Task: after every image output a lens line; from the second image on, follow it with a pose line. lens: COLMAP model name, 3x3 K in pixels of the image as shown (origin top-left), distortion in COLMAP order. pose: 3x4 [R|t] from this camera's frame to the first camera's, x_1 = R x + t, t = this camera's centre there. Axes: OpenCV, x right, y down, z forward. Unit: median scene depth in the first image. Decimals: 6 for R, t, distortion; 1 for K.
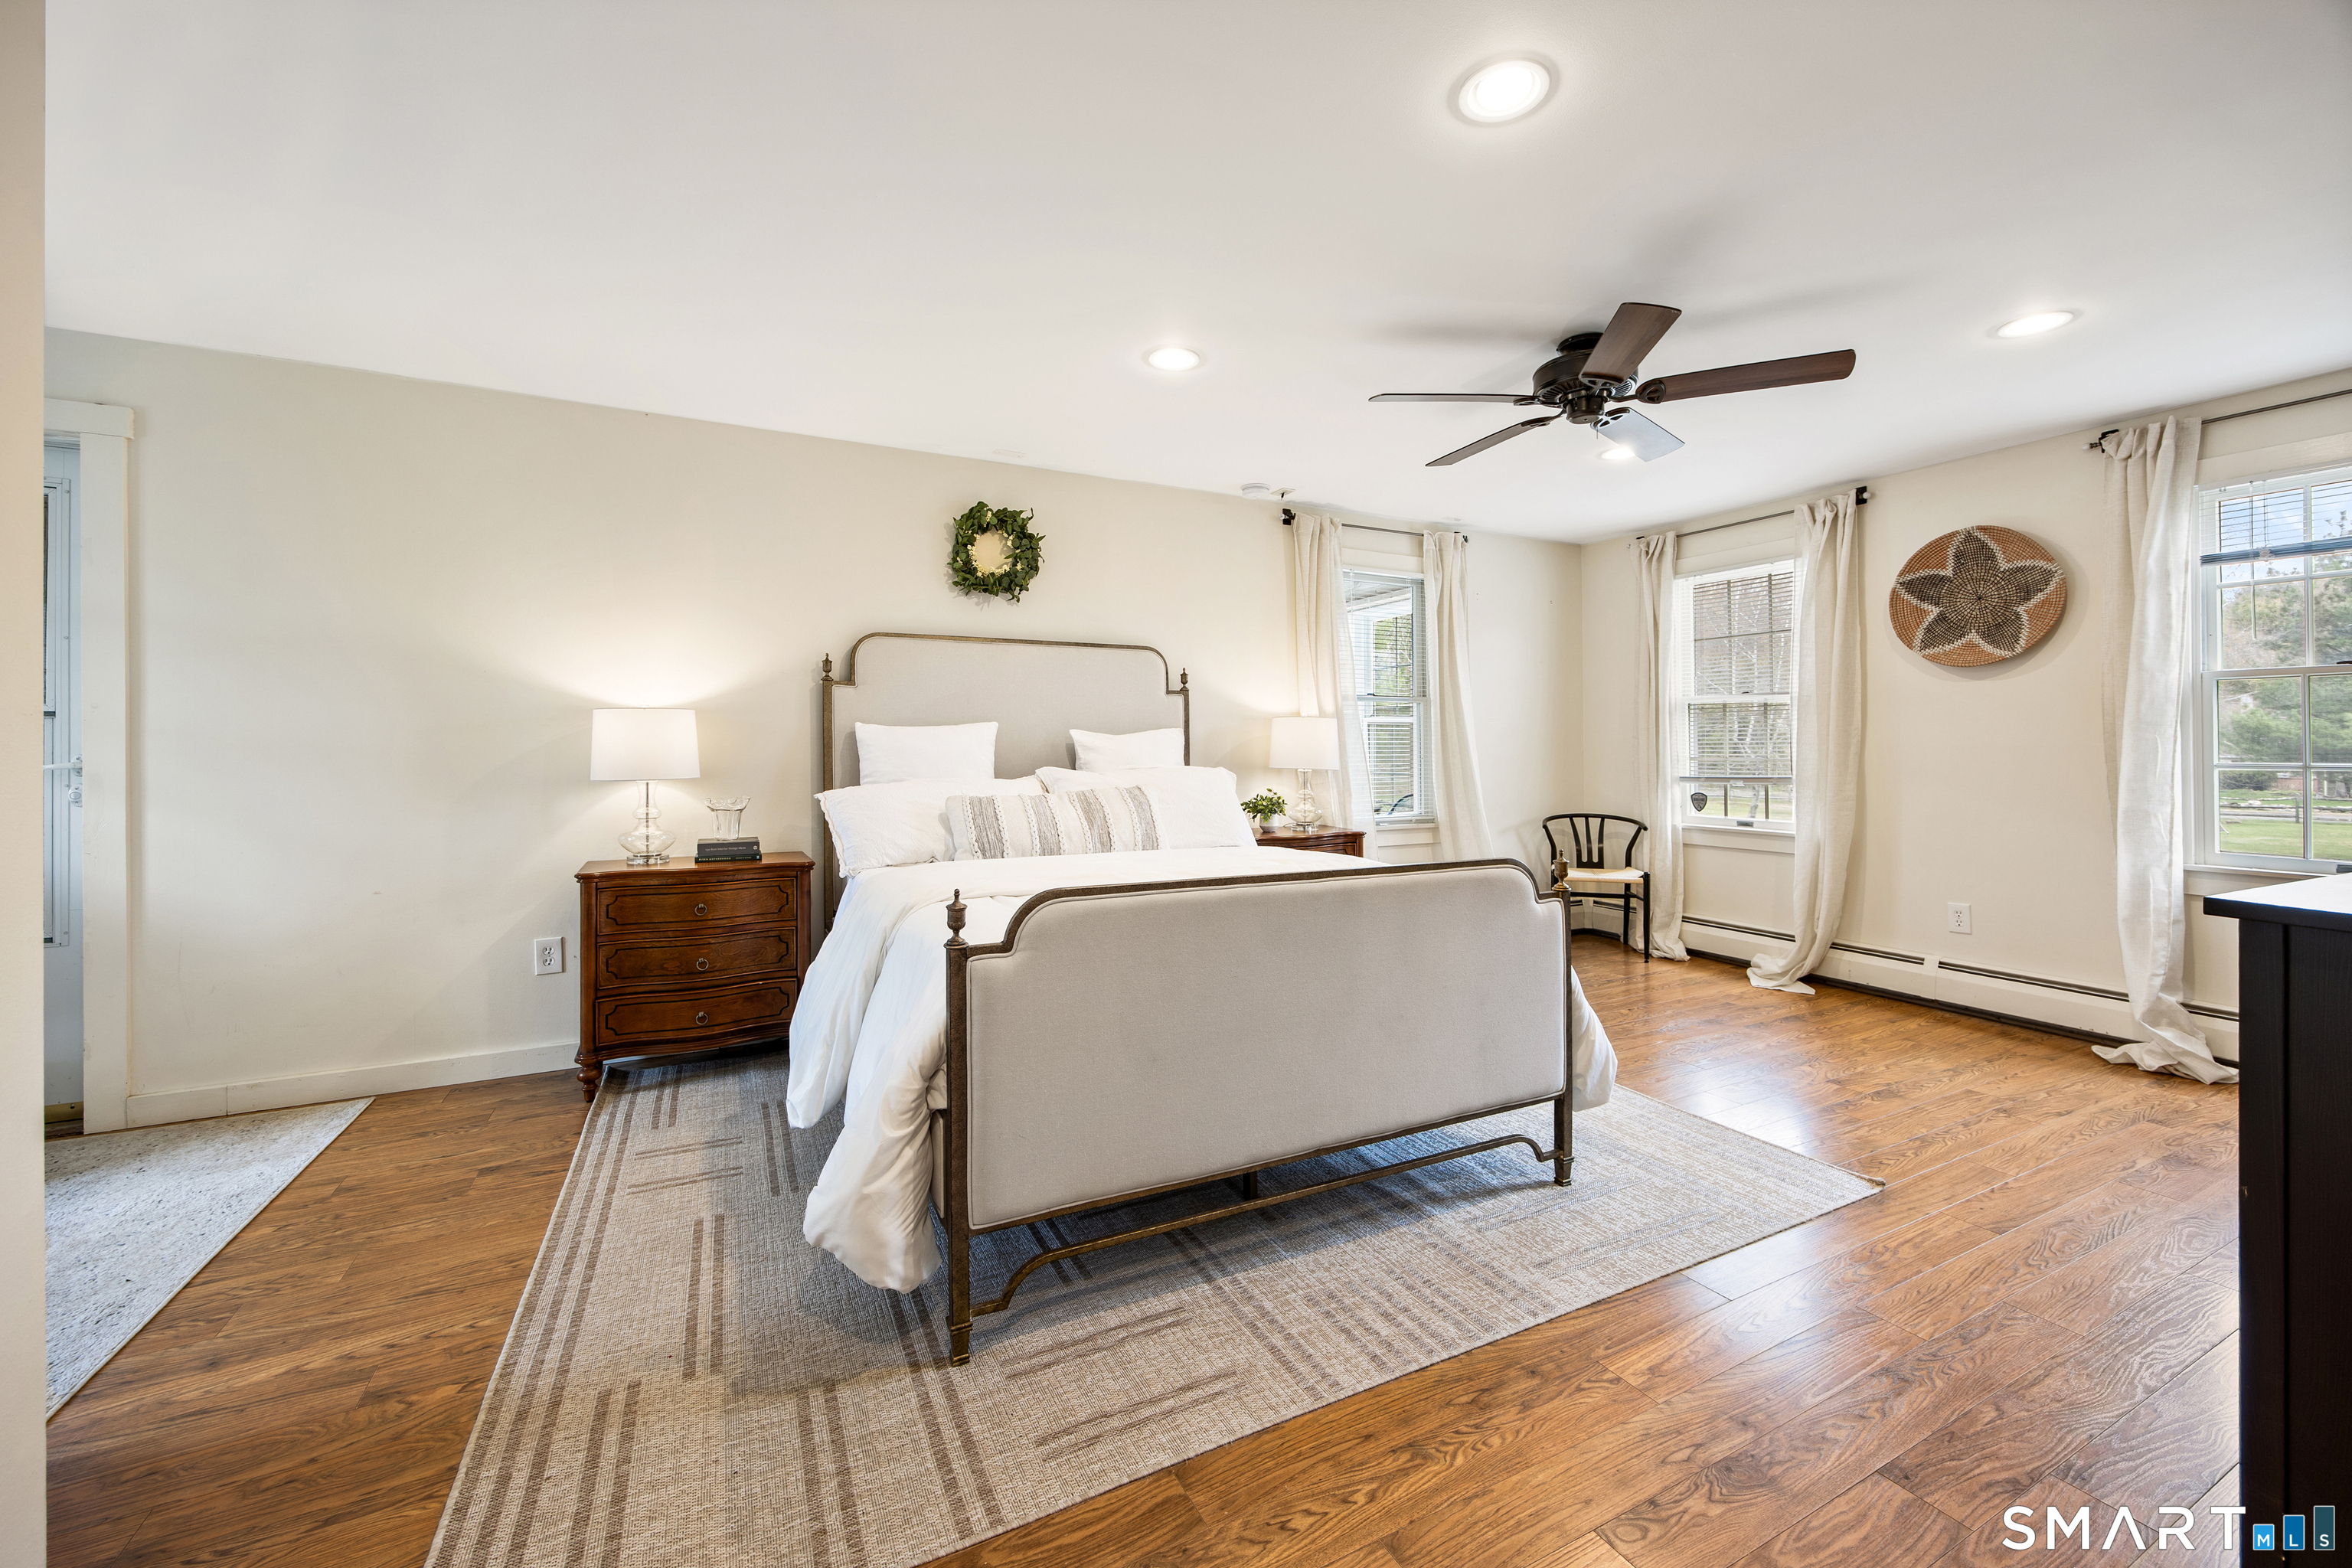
lens RADIAL K [[926.1, 0, 1184.1], [0, 926.1, 742.6], [0, 0, 1]] dist [-0.002979, 0.000819]
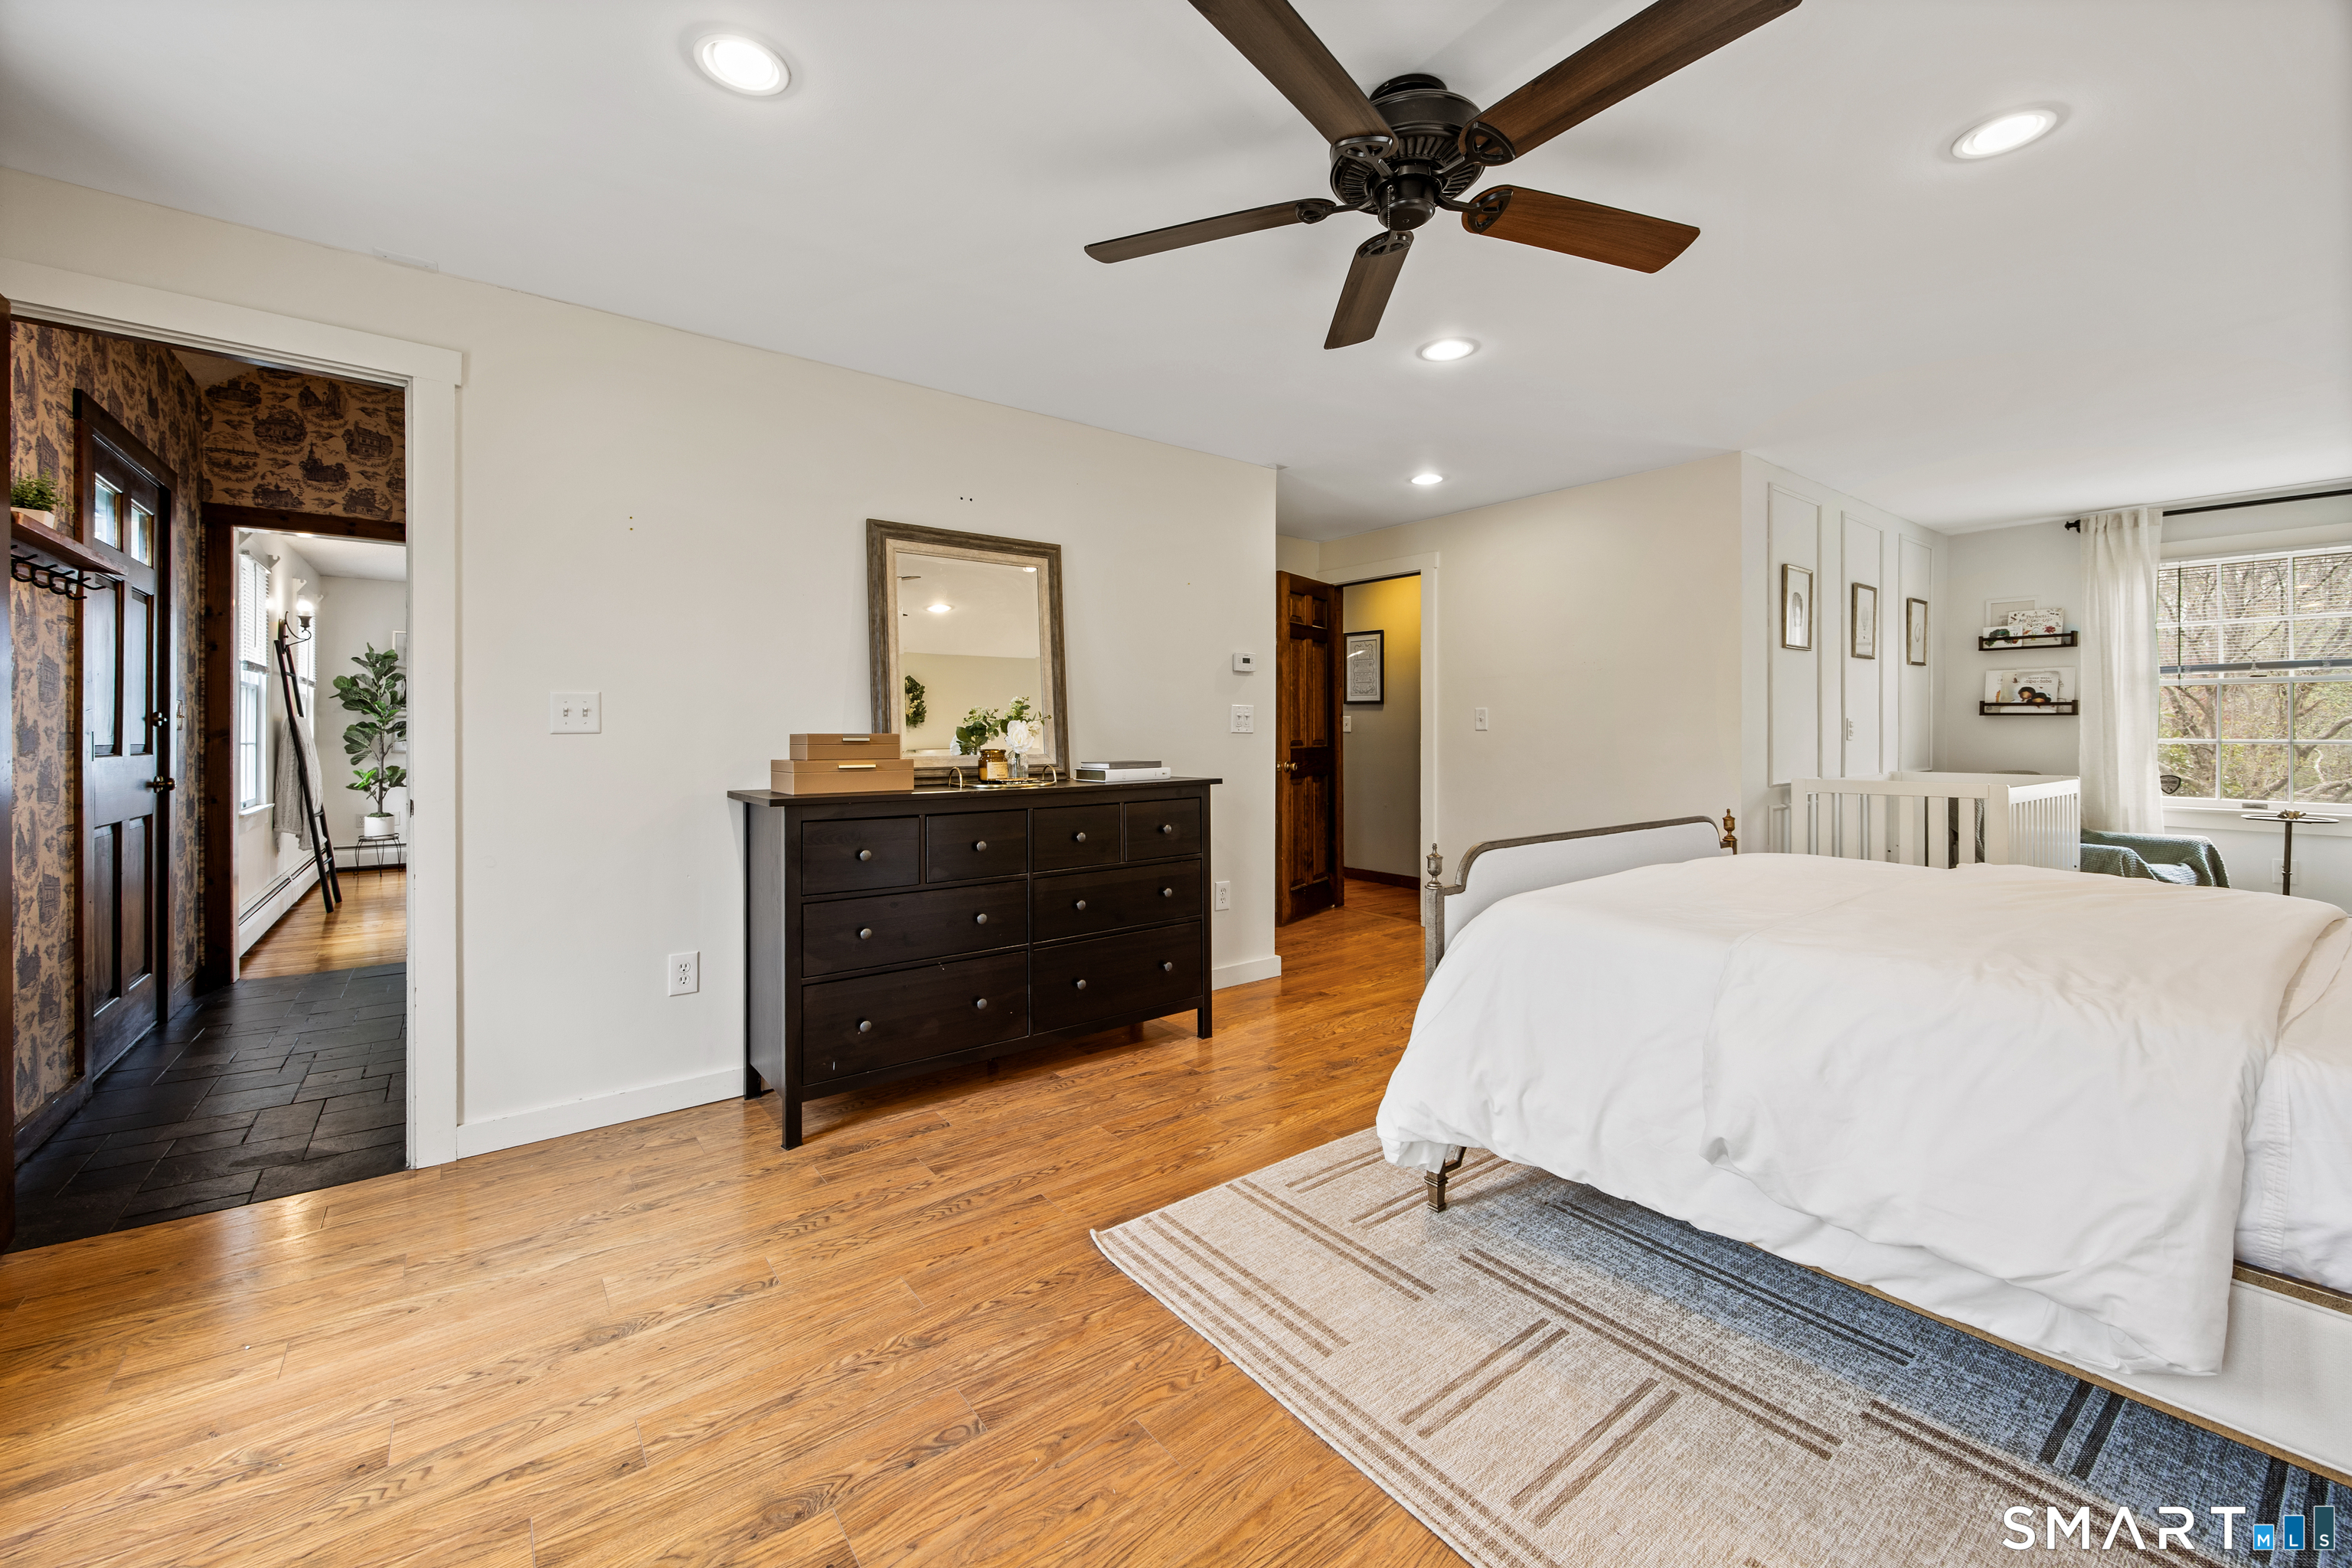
lens RADIAL K [[926.1, 0, 1175.2], [0, 926.1, 731.6], [0, 0, 1]] dist [-0.002979, 0.000819]
pose [[-0.984254, -0.003498, -0.176726, 0.511468], [-0.003114, 0.999992, -0.002451, 0.004325], [0.176733, -0.001862, -0.984257, 1.145920]]
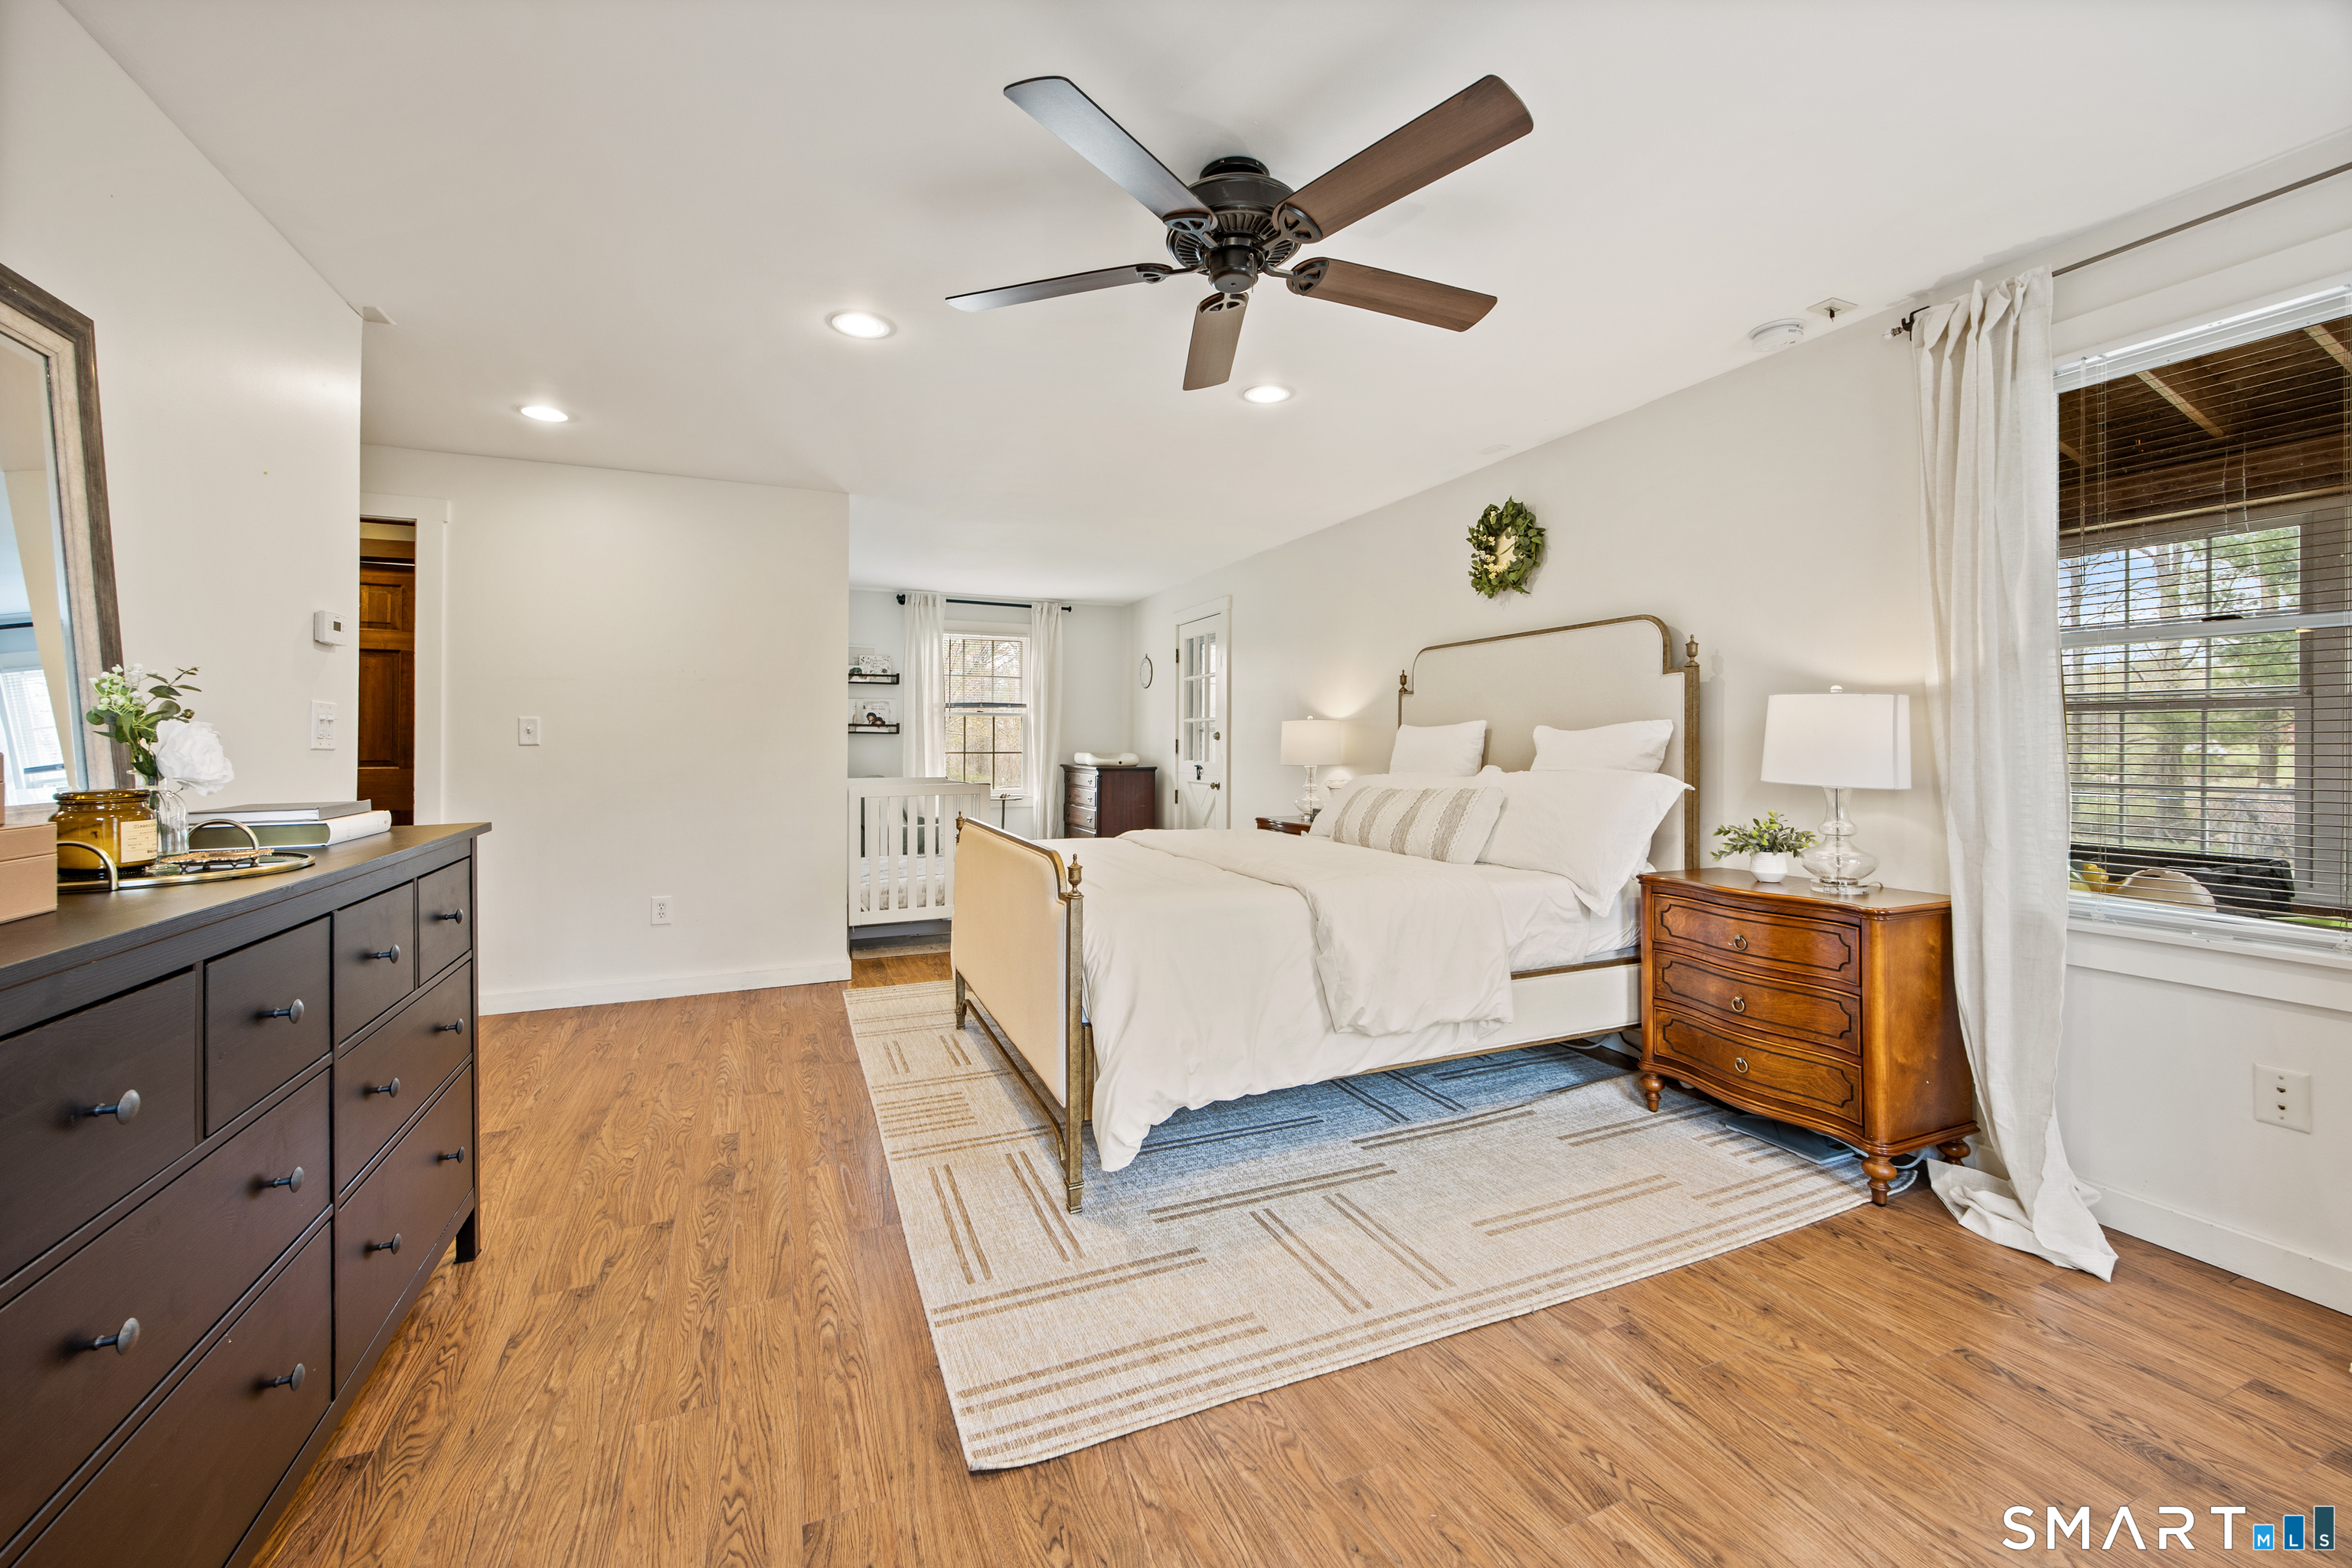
lens RADIAL K [[926.1, 0, 1167.9], [0, 926.1, 751.1], [0, 0, 1]] dist [-0.002979, 0.000819]
pose [[-0.068803, 0.002932, -0.997626, 0.825780], [0.004968, 0.999984, 0.002596, 0.005355], [0.997618, -0.004778, -0.068817, 0.716397]]
